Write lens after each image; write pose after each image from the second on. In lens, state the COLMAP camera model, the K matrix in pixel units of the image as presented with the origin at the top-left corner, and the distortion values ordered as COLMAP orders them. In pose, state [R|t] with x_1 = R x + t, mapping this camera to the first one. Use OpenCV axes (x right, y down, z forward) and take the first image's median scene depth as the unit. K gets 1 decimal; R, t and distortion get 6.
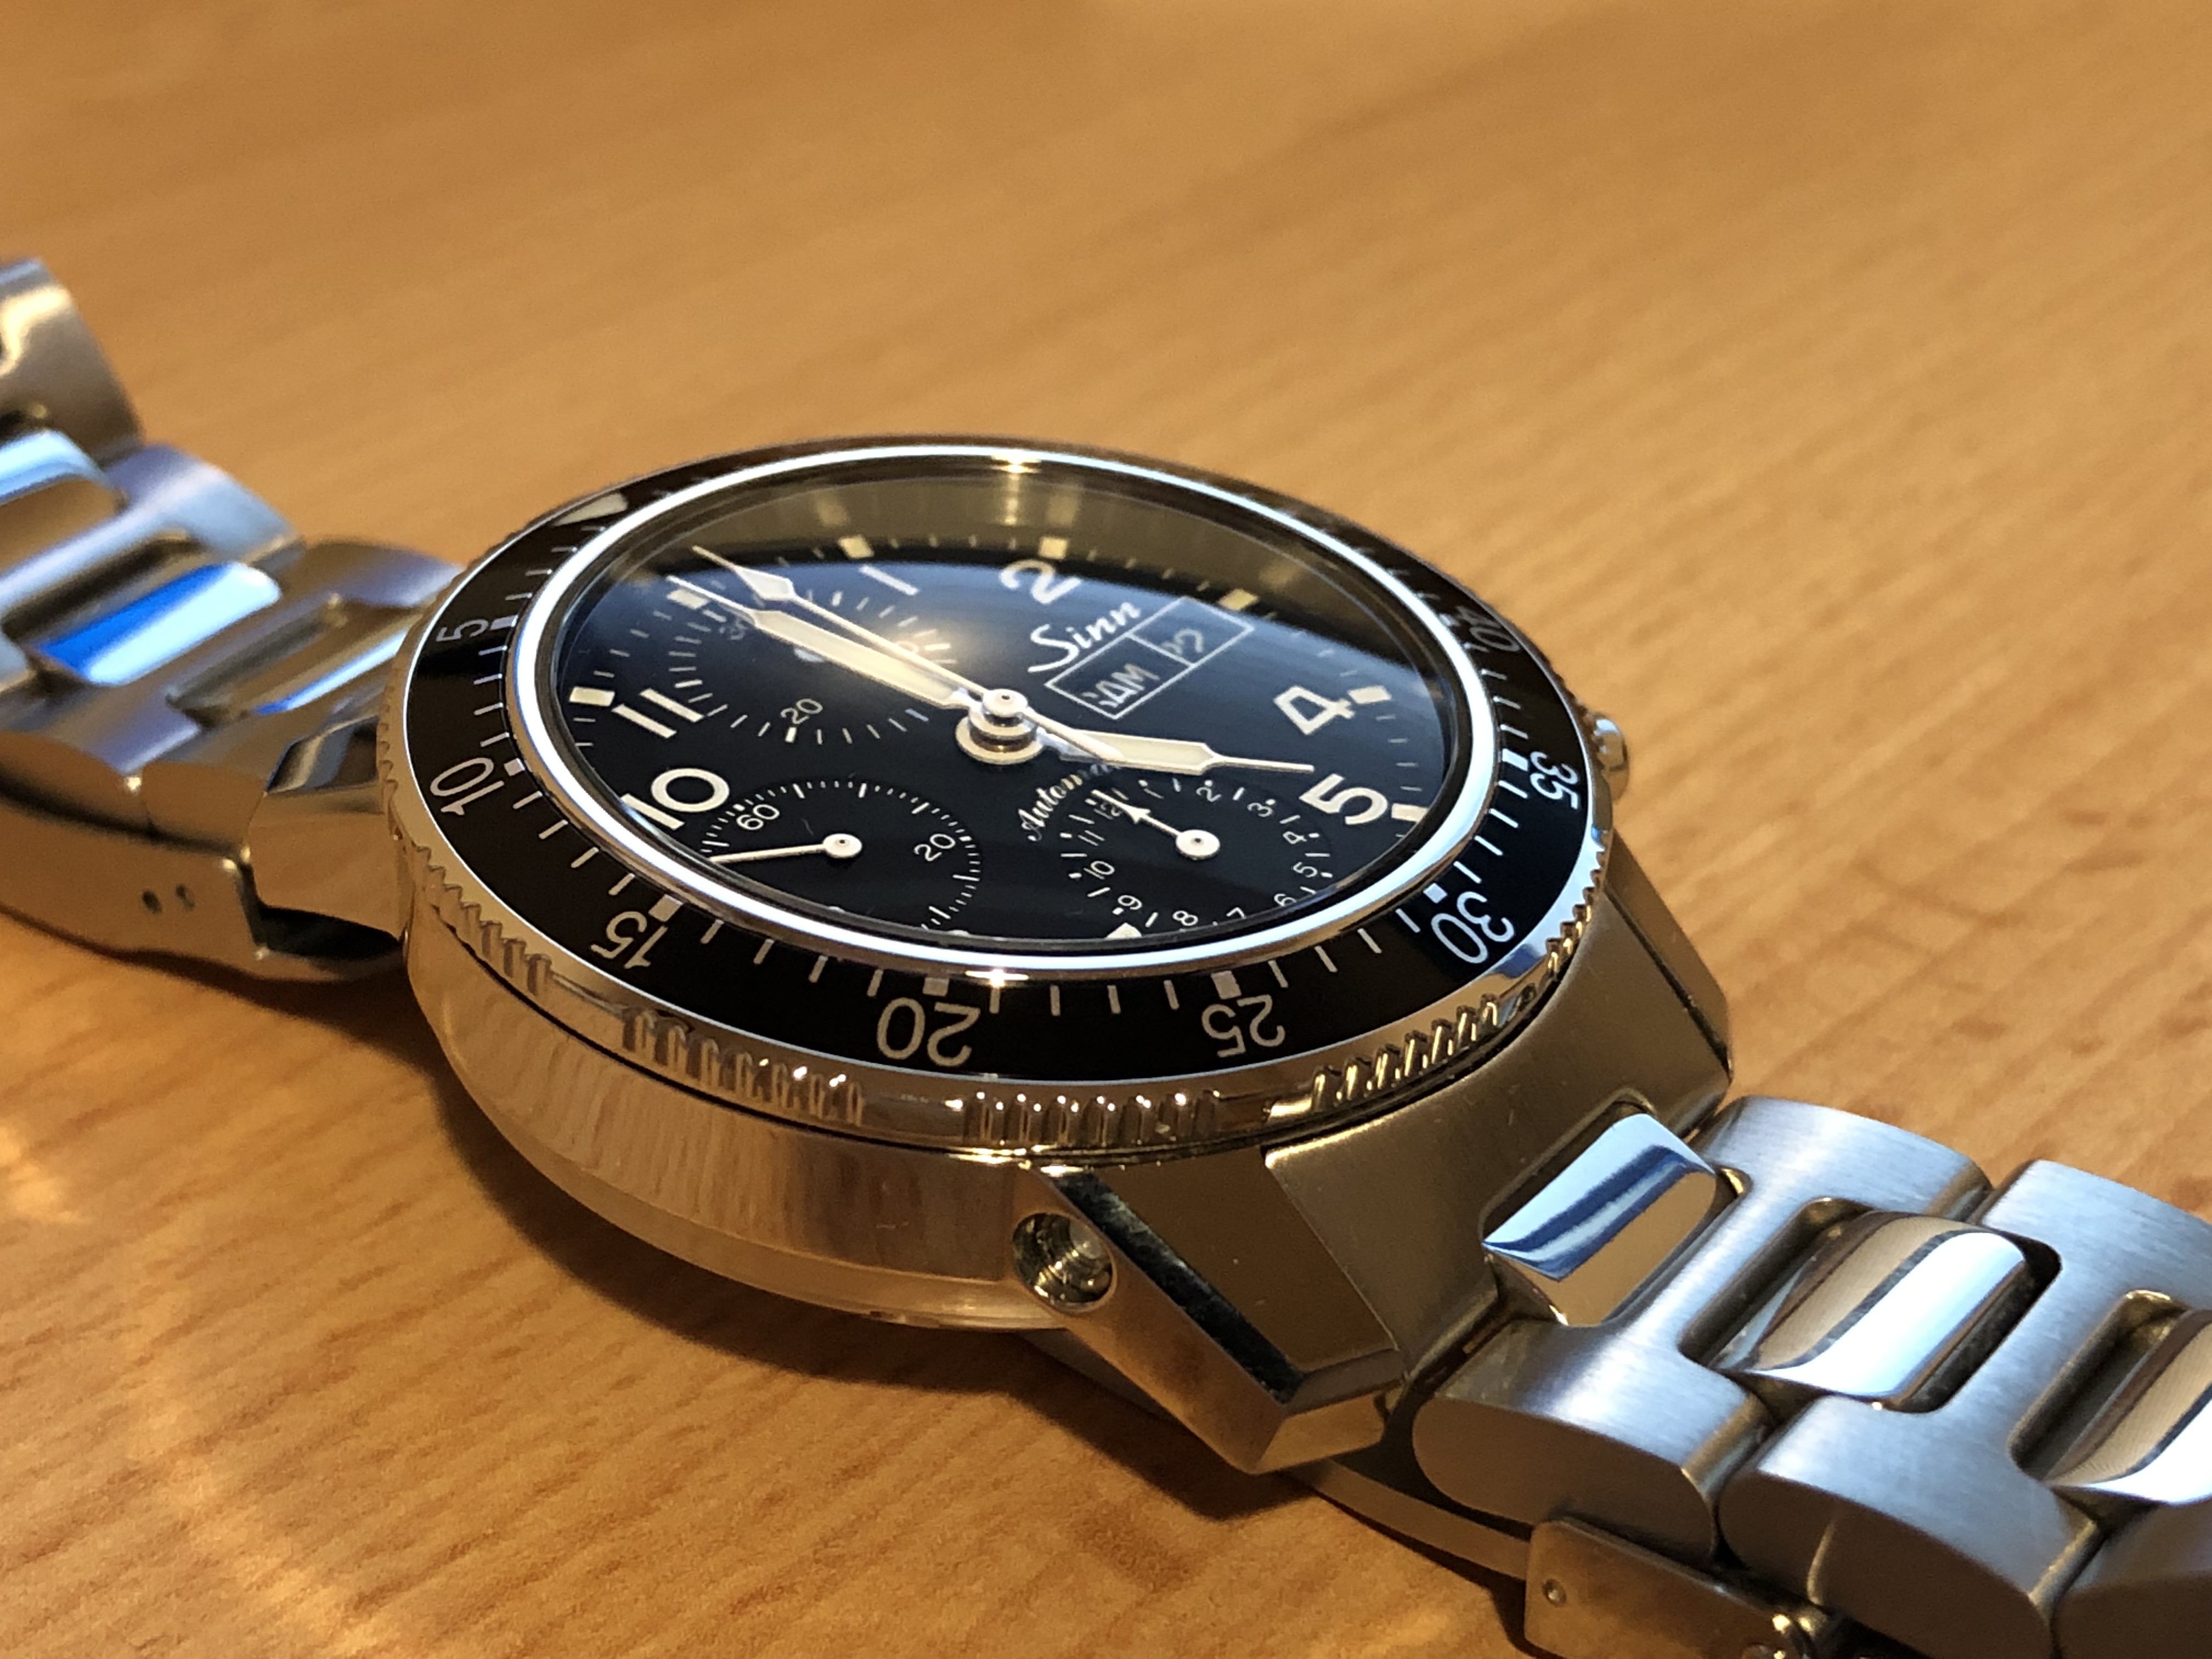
lens RADIAL K [[3635.6, 0, 1106.0], [0, 3635.6, 829.5], [0, 0, 1]] dist [0.221881, 0.001687]
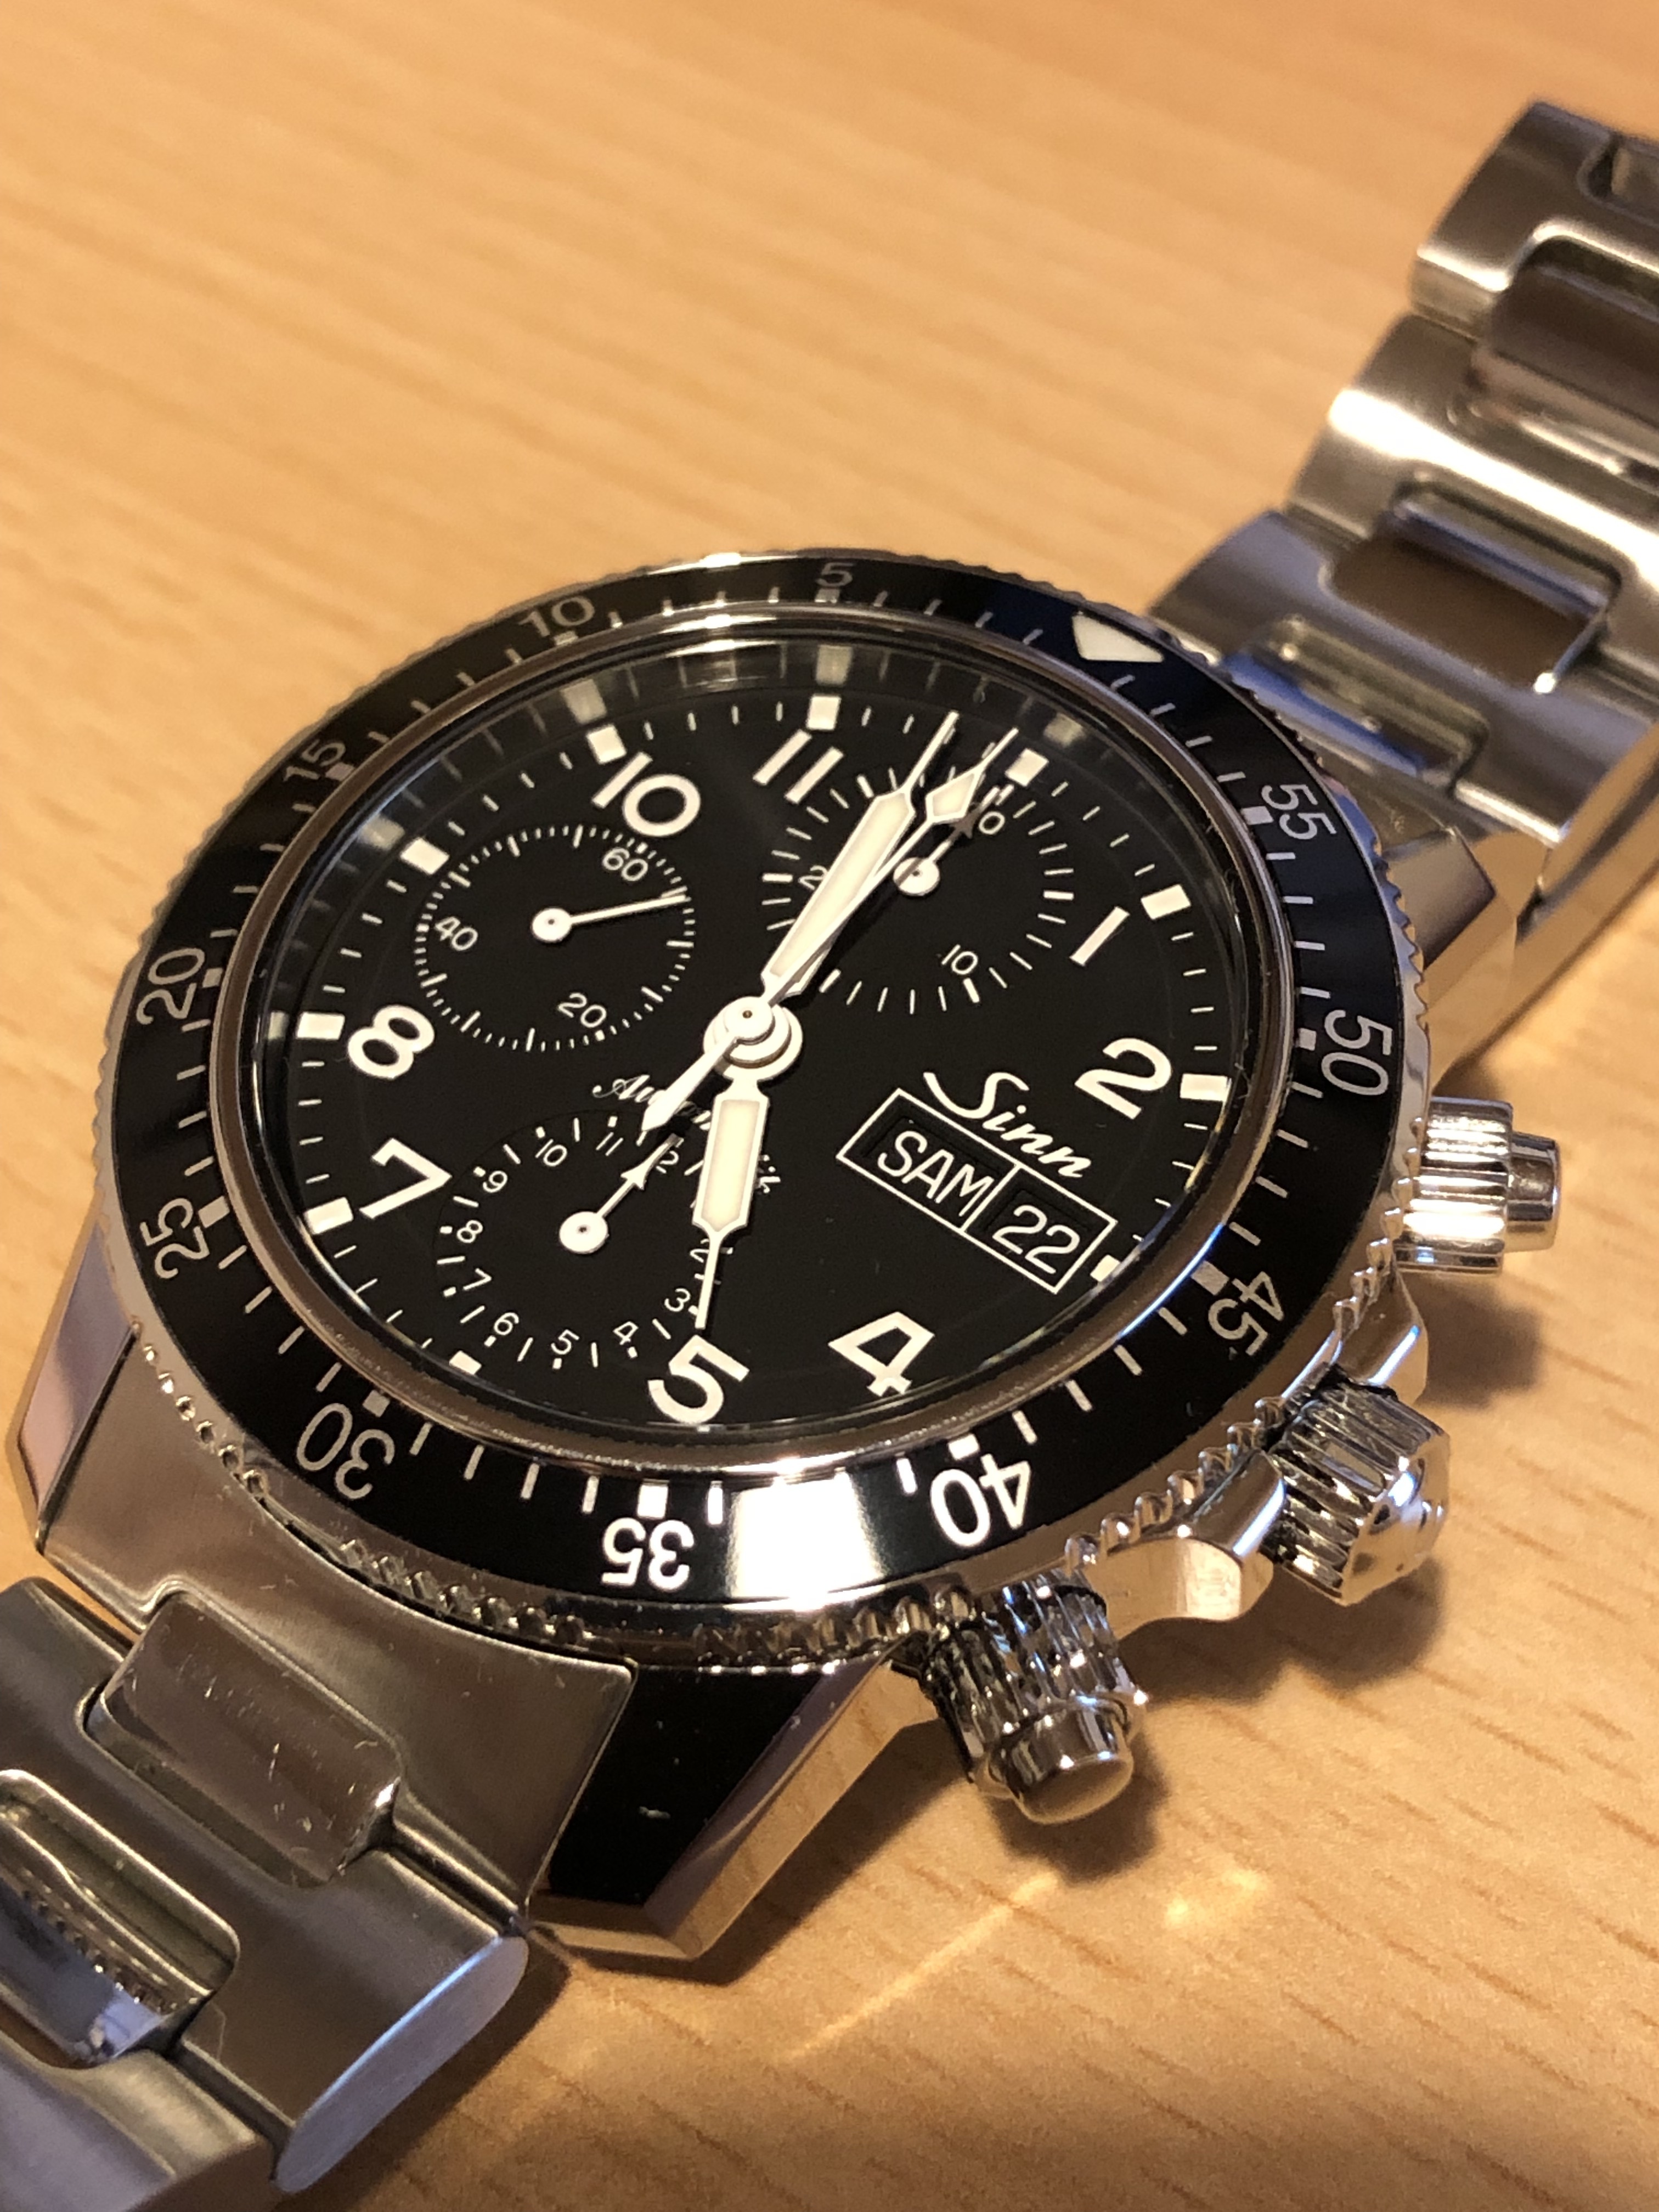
lens RADIAL K [[3488.7, 0, 829.5], [0, 3488.7, 1106.0], [0, 0, 1]] dist [0.022329, 0.017389]
pose [[0.015028, 0.791957, -0.610392, 0.536344], [-0.551457, 0.515788, 0.655635, -0.621919], [0.834068, 0.326752, 0.444481, 0.643833]]
